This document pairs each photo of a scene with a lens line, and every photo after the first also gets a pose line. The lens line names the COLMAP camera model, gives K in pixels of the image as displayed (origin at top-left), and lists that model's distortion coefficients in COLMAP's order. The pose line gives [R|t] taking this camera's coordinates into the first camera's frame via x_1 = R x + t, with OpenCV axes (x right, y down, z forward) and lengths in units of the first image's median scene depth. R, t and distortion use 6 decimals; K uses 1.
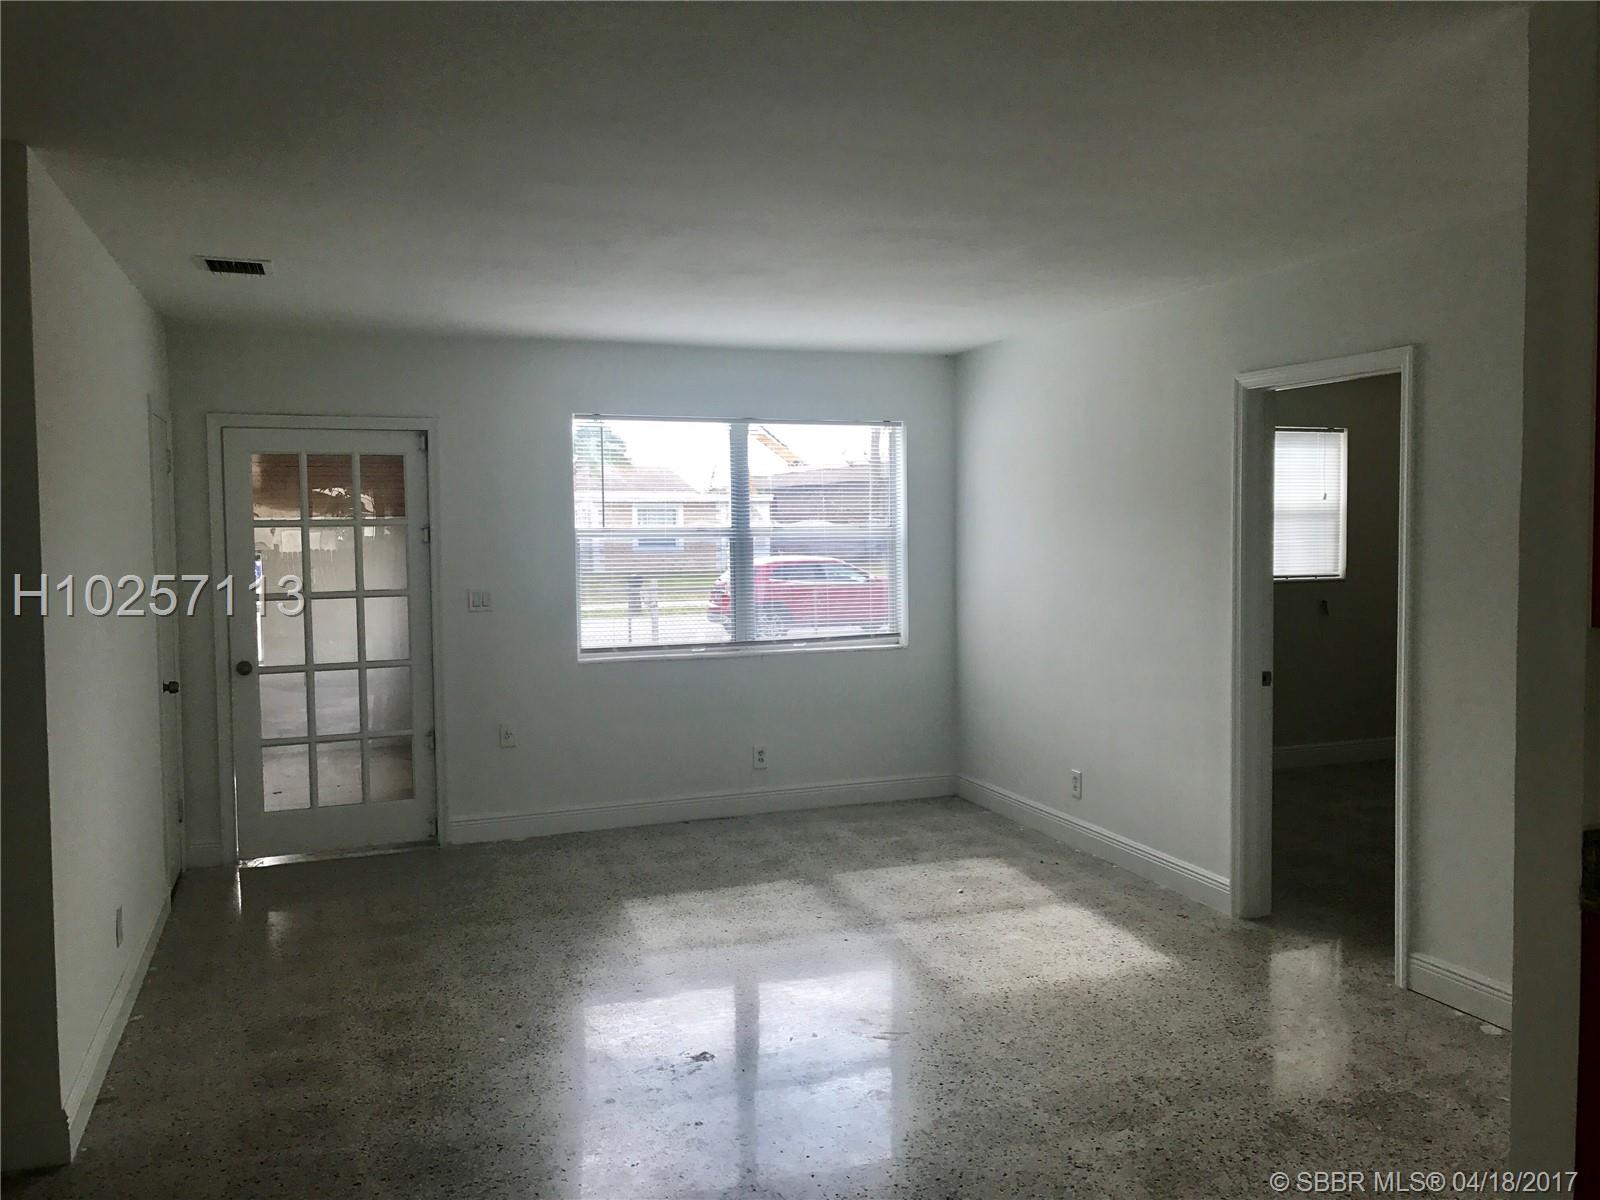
lens RADIAL K [[1300.0, 0, 792.8], [0, 1300.0, 590.4], [0, 0, 1]] dist [0.060824, -0.144618]
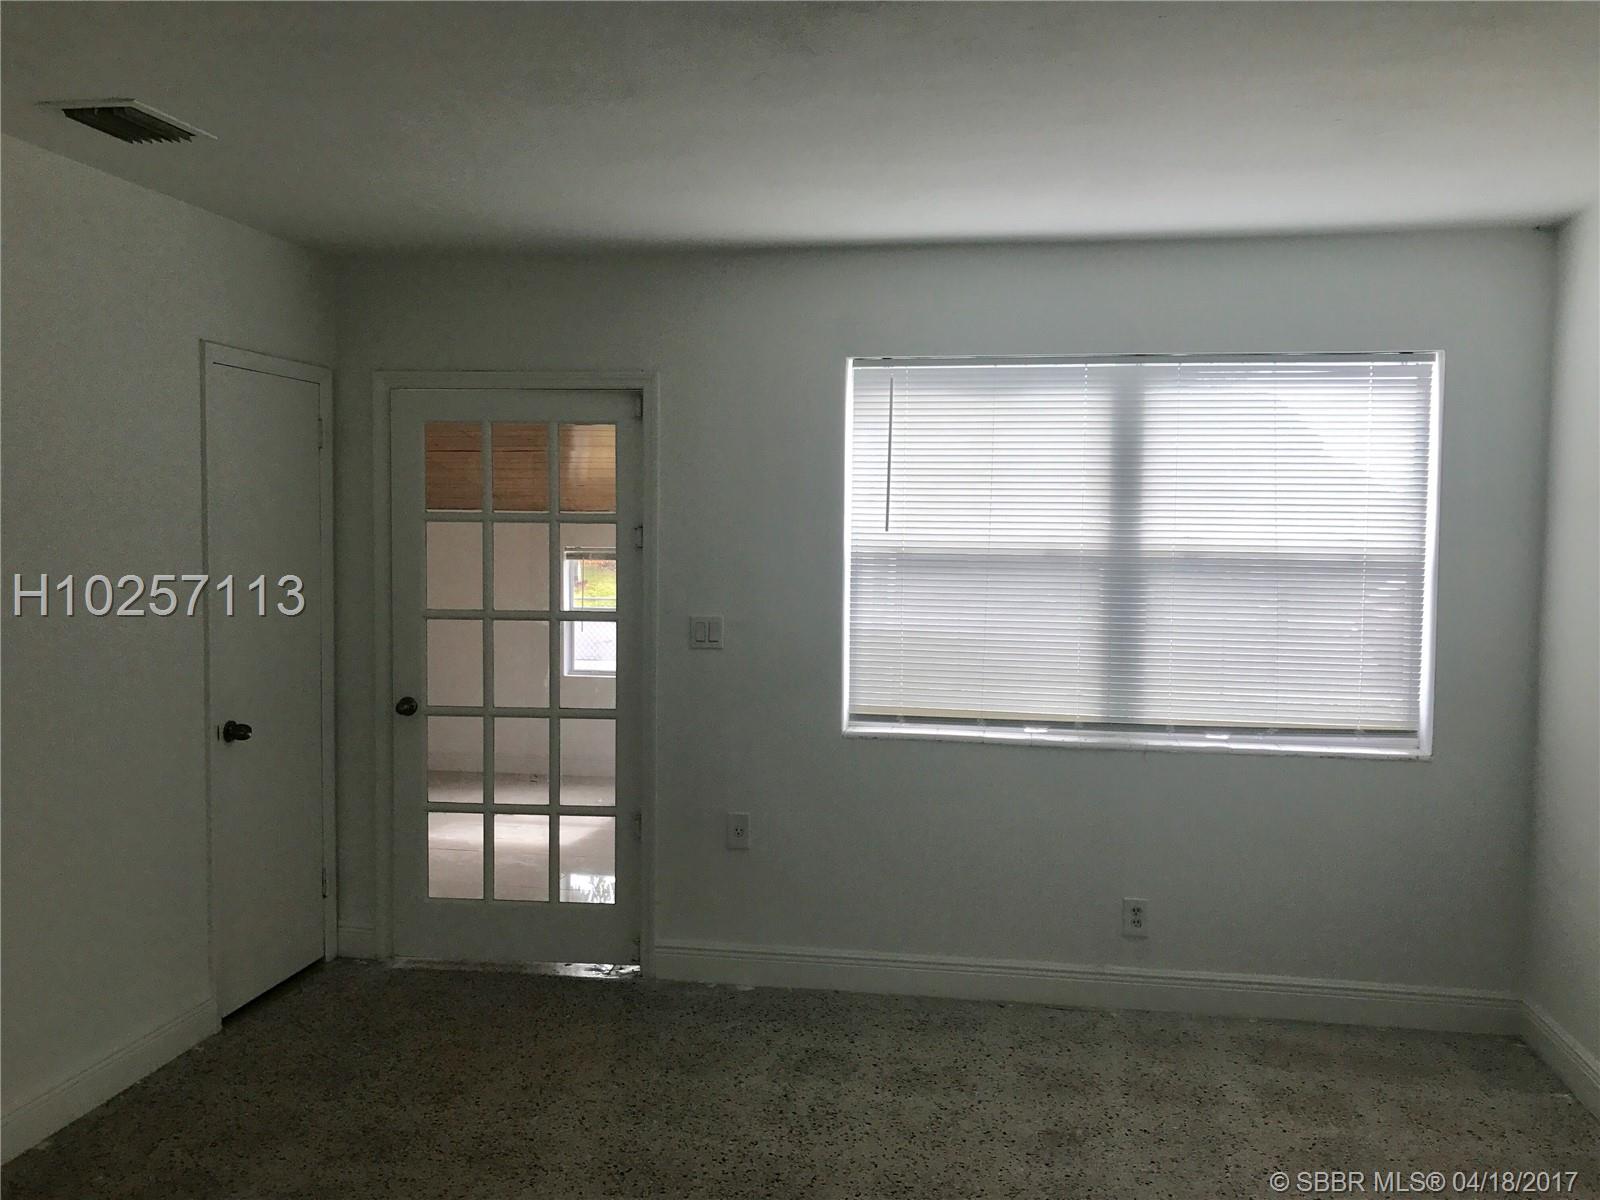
lens RADIAL K [[1300.0, 0, 792.8], [0, 1300.0, 590.4], [0, 0, 1]] dist [0.060824, -0.144618]
pose [[0.860421, 0.040743, -0.507952, 0.146310], [-0.042246, 0.999070, 0.008576, -0.022530], [0.507829, 0.014080, 0.861343, 0.419215]]
